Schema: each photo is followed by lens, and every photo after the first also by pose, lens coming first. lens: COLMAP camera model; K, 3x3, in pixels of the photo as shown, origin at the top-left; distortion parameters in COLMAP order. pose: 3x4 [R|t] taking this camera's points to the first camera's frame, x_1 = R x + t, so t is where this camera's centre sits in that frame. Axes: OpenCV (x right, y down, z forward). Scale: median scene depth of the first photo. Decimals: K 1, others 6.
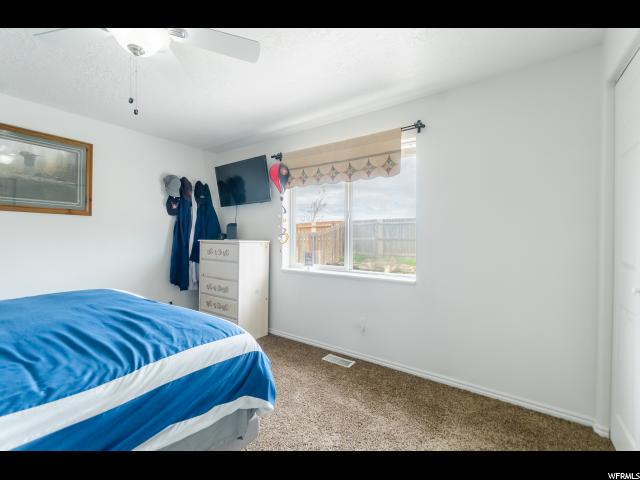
lens RADIAL K [[279.2, 0, 321.0], [0, 279.2, 239.6], [0, 0, 1]] dist [-0.001625, -0.000241]
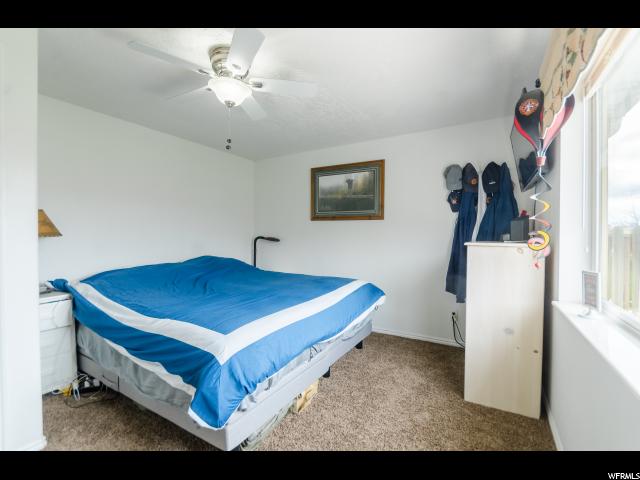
lens RADIAL K [[292.5, 0, 320.9], [0, 292.5, 235.8], [0, 0, 1]] dist [-0.000126, -0.000029]
pose [[0.072946, -0.003367, -0.997330, 0.407585], [-0.007157, 0.999967, -0.003900, -0.009025], [0.997310, 0.007423, 0.072919, 0.645515]]
